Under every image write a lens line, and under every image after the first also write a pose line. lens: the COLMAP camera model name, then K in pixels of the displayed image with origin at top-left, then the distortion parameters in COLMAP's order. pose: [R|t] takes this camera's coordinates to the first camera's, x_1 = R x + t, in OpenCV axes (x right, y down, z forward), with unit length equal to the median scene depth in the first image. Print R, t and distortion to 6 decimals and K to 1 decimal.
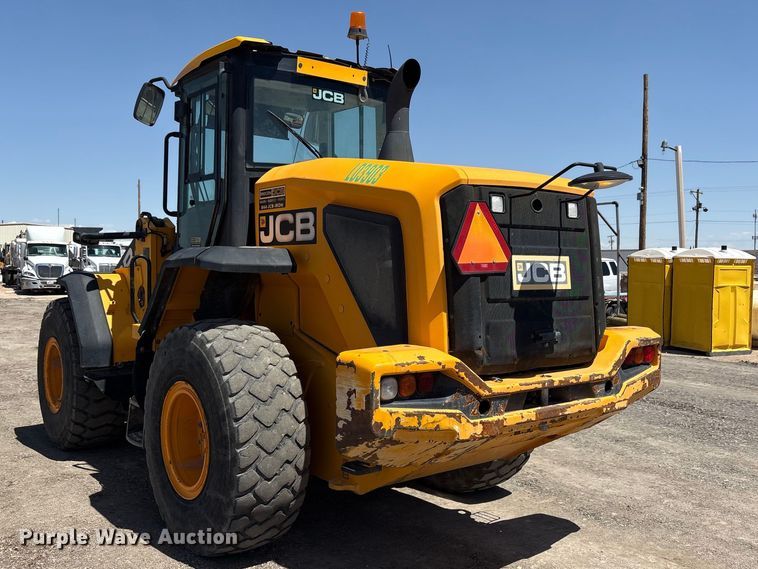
lens RADIAL K [[736.4, 0, 391.5], [0, 736.4, 283.1], [0, 0, 1]] dist [0.141602, -0.381548]
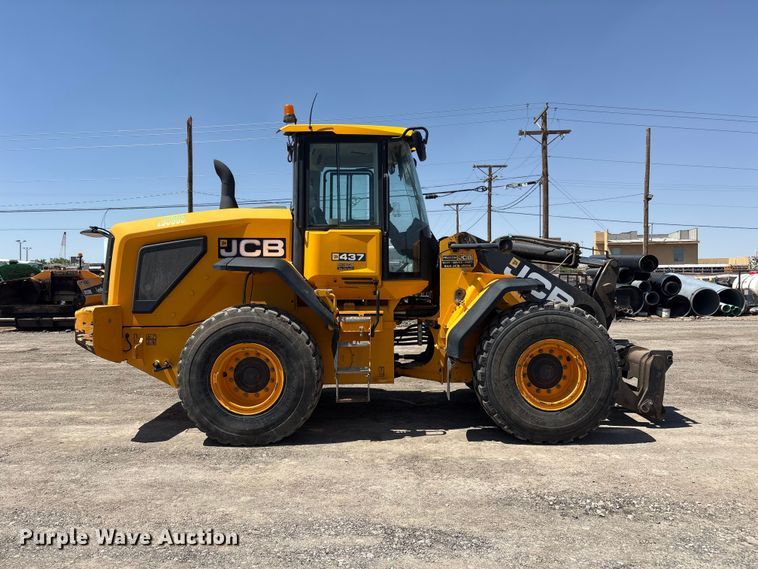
lens RADIAL K [[573.7, 0, 379.0], [0, 573.7, 284.5], [0, 0, 1]] dist [0.072055, -0.131573]
pose [[-0.616273, 0.004246, -0.787521, 1.097479], [-0.025612, 0.999348, 0.025432, -0.041095], [0.787116, 0.035843, -0.615763, 2.665491]]
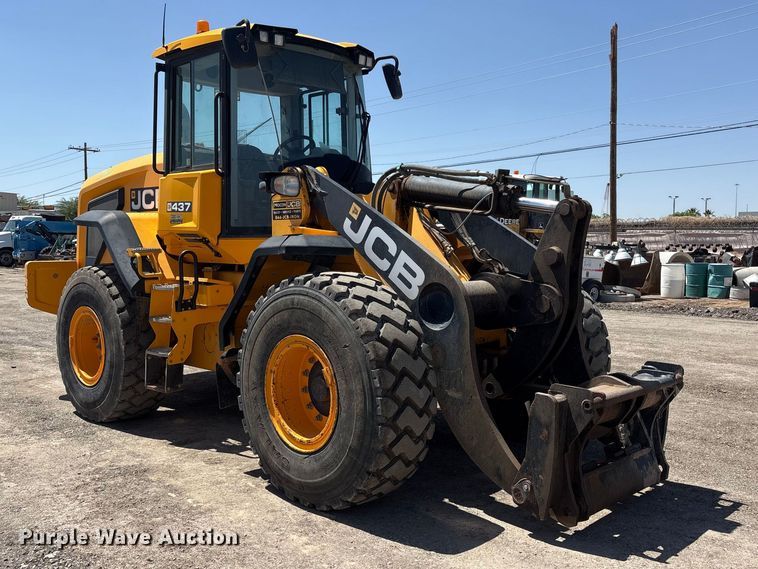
lens RADIAL K [[736.4, 0, 391.5], [0, 736.4, 283.1], [0, 0, 1]] dist [0.141602, -0.381548]
pose [[-0.992501, -0.003979, -0.122171, -0.290604], [-0.015150, 0.995769, 0.090639, -0.062778], [0.121293, 0.091810, -0.988362, 3.242191]]
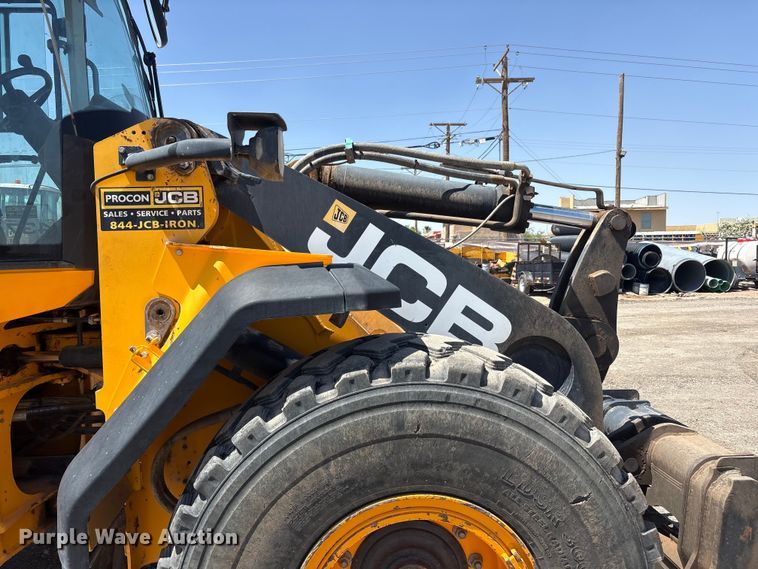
lens RADIAL K [[577.4, 0, 383.1], [0, 577.4, 277.1], [0, 0, 1]] dist [0.049600, -0.055949]
pose [[-0.565299, 0.040884, -0.823872, 0.035871], [-0.022294, 0.997649, 0.064805, -0.049513], [0.824585, 0.055001, -0.563059, 2.316798]]
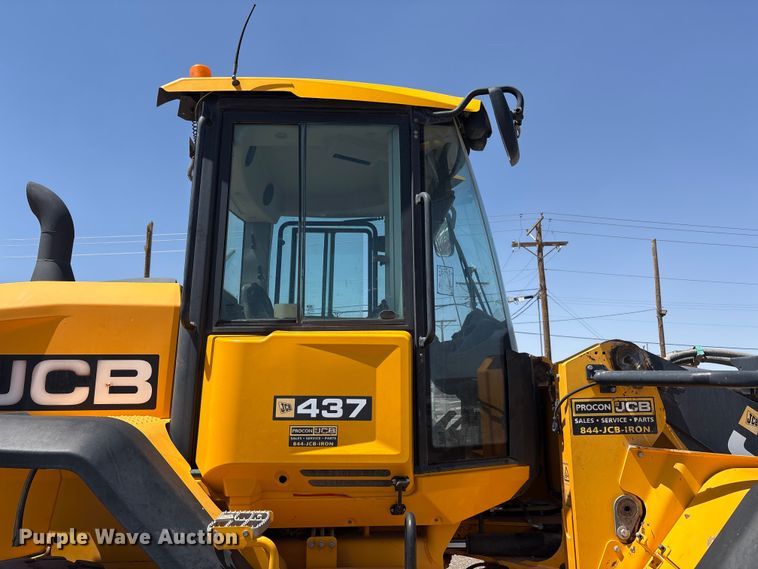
lens RADIAL K [[577.4, 0, 383.1], [0, 577.4, 277.1], [0, 0, 1]] dist [0.049600, -0.055949]
pose [[-0.580638, -0.171588, -0.795875, 0.371662], [-0.024292, 0.980755, -0.193725, -0.089751], [0.813799, -0.093150, -0.573632, 2.032897]]
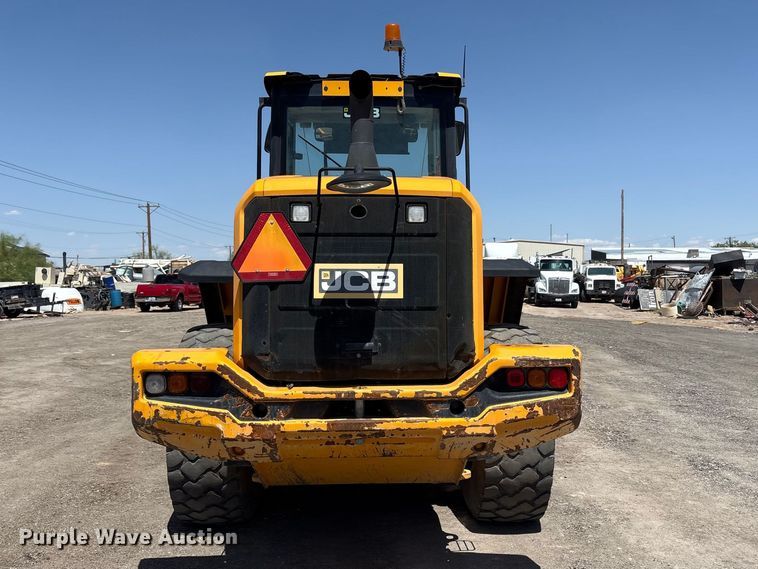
lens RADIAL K [[787.3, 0, 399.6], [0, 787.3, 295.9], [0, 0, 1]] dist [0.132984, -0.332012]
pose [[0.797879, 0.005025, -0.602797, 0.863943], [-0.006867, 0.999976, -0.000754, 0.005608], [0.602779, 0.004741, 0.797894, 0.211041]]
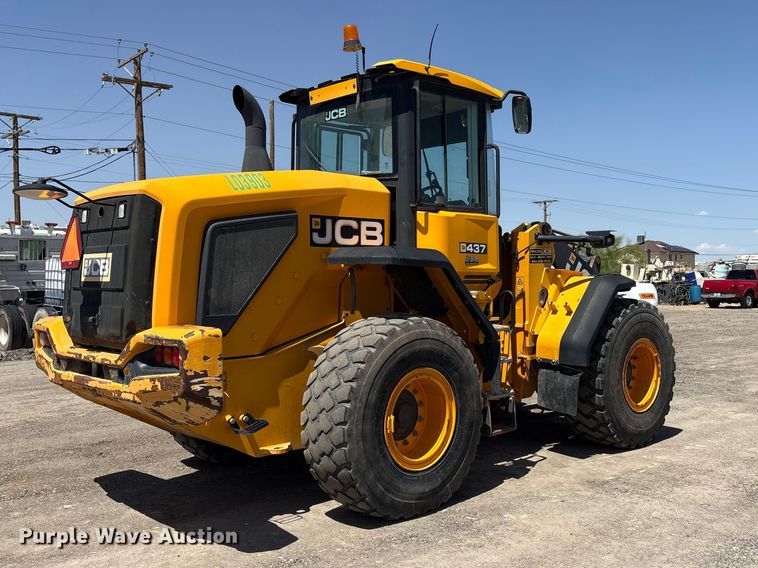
lens RADIAL K [[760.1, 0, 383.0], [0, 760.1, 301.5], [0, 0, 1]] dist [0.118238, -0.269418]
pose [[0.071713, 0.025068, -0.997110, 1.489584], [-0.020963, 0.999501, 0.023620, 0.001944], [0.997205, 0.019208, 0.072203, 1.374987]]
